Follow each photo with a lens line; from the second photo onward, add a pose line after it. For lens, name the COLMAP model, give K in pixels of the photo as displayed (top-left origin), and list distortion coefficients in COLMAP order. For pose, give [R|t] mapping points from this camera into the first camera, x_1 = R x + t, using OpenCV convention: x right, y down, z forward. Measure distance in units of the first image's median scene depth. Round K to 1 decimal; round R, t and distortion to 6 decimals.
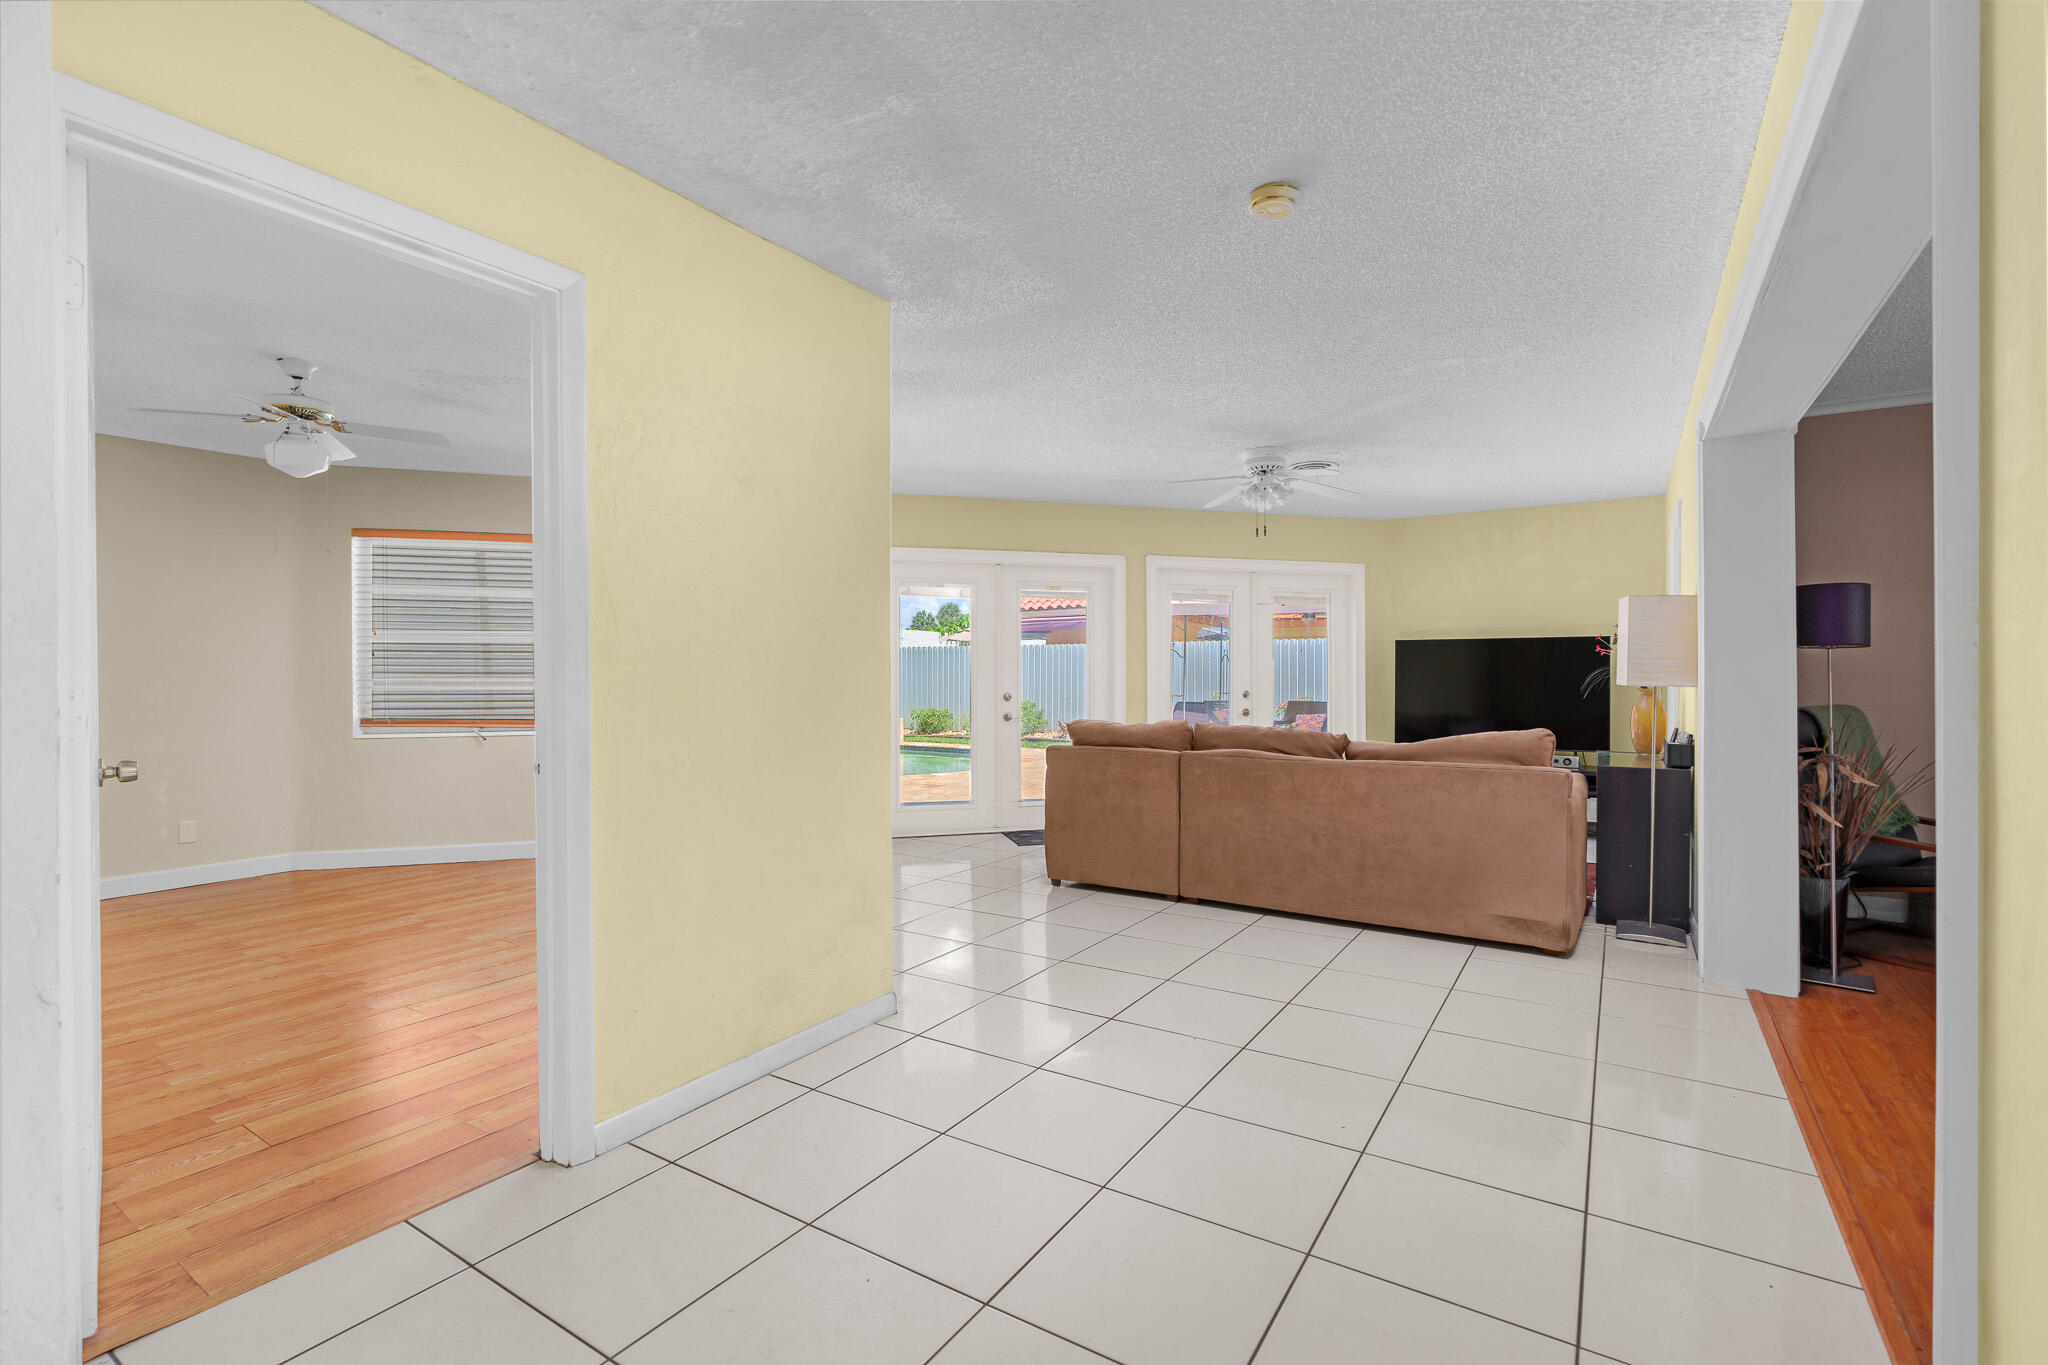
lens RADIAL K [[920.9, 0, 1024.0], [0, 920.9, 682.5], [0, 0, 1]] dist [-0.001466, -0.000164]
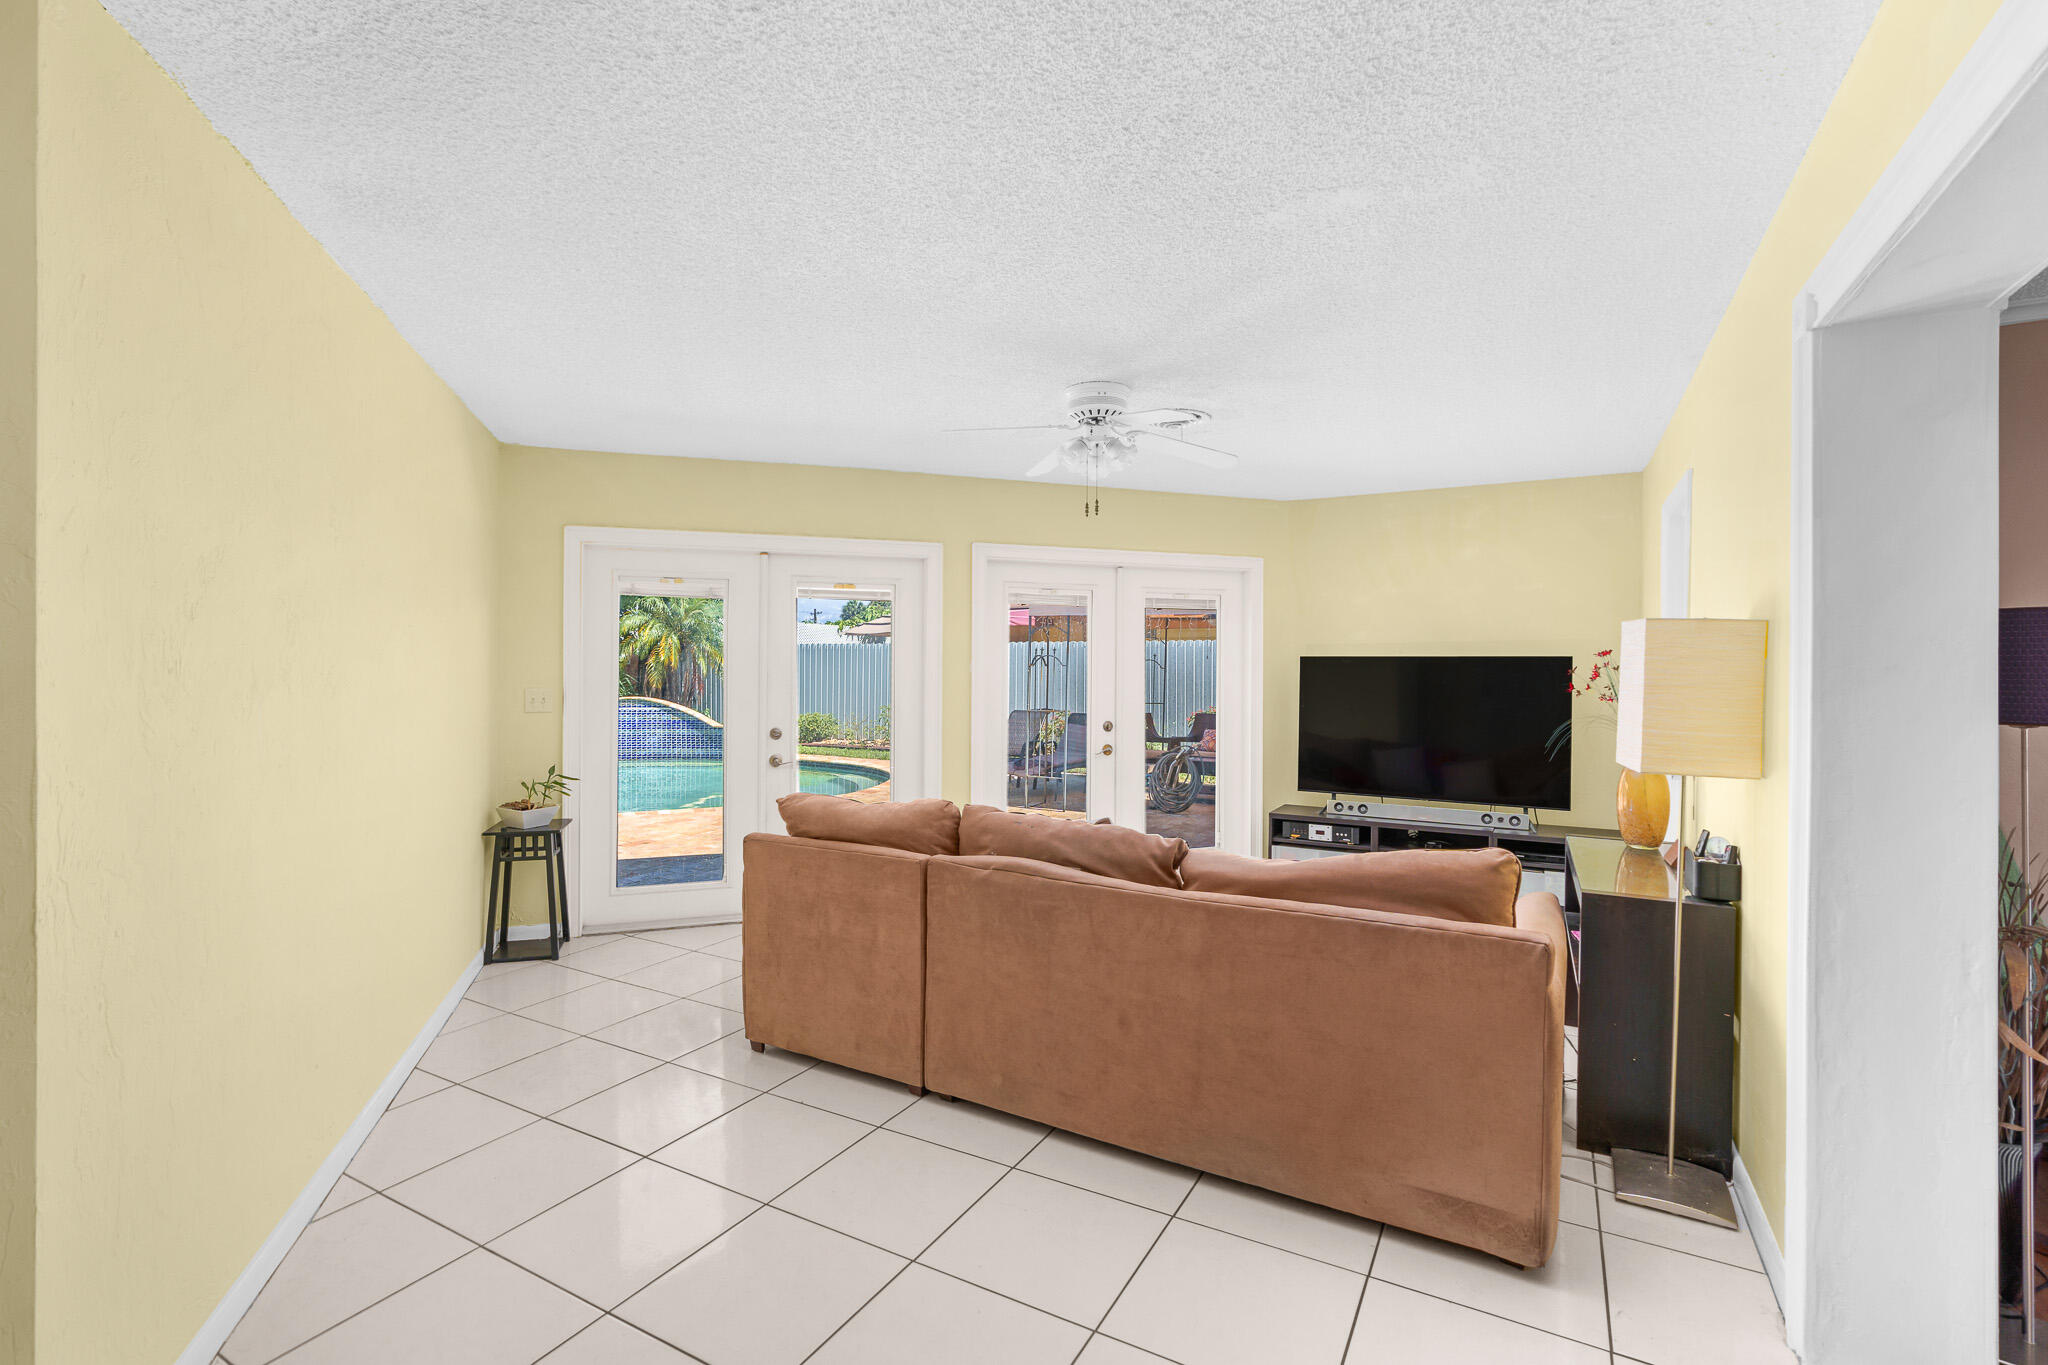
lens RADIAL K [[920.9, 0, 1024.0], [0, 920.9, 682.5], [0, 0, 1]] dist [-0.001466, -0.000164]
pose [[0.998145, 0.005389, 0.060637, 0.189112], [-0.006041, 0.999926, 0.010577, -0.047507], [-0.060576, -0.010923, 0.998104, 0.364168]]
